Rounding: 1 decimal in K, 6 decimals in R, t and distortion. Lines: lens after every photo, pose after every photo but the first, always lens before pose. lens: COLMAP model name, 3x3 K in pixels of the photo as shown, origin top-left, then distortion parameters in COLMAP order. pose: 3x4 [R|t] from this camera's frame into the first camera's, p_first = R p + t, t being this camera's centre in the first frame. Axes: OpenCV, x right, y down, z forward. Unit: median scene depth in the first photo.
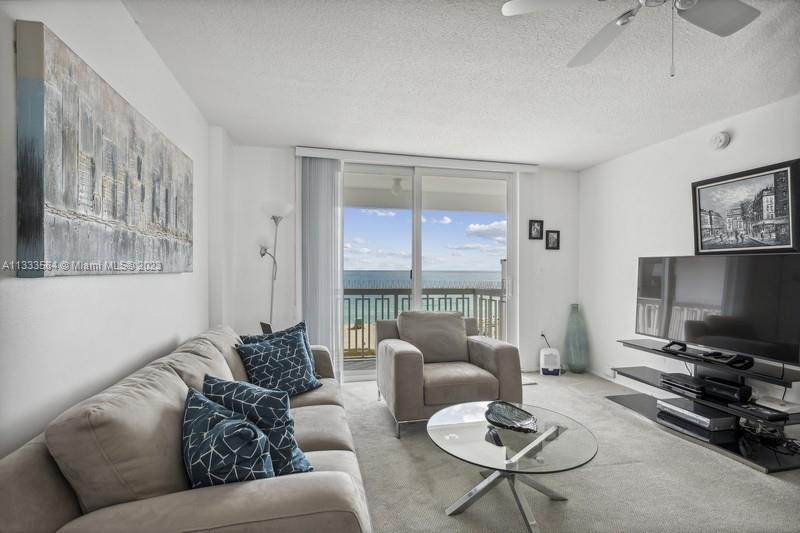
lens RADIAL K [[388.0, 0, 394.1], [0, 388.0, 262.4], [0, 0, 1]] dist [-0.001096, 0.003578]
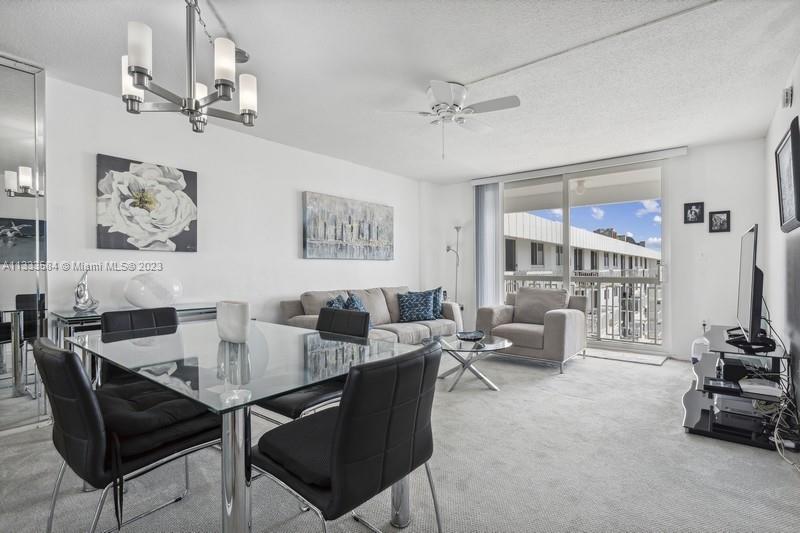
lens RADIAL K [[388.0, 0, 401.5], [0, 388.0, 263.7], [0, 0, 1]] dist [-0.001096, 0.003578]
pose [[0.610279, -0.013430, -0.792073, 1.066590], [0.017999, 0.999833, -0.003085, 0.047832], [0.791982, -0.012374, 0.610419, -0.229646]]
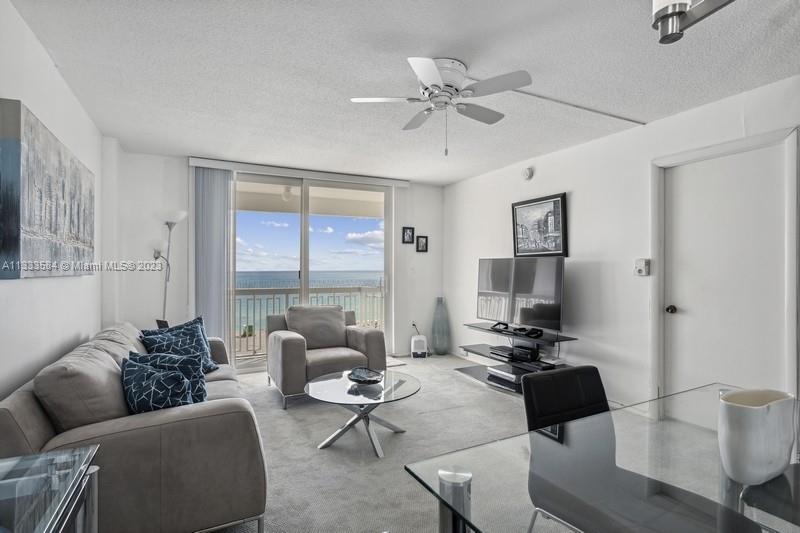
lens RADIAL K [[411.0, 0, 391.0], [0, 411.0, 252.6], [0, 0, 1]] dist [-0.005988, 0.002207]
pose [[0.970847, 0.000113, 0.239701, 0.023649], [0.005330, 0.999742, -0.022060, -0.007181], [-0.239642, 0.022694, 0.970596, -0.313675]]
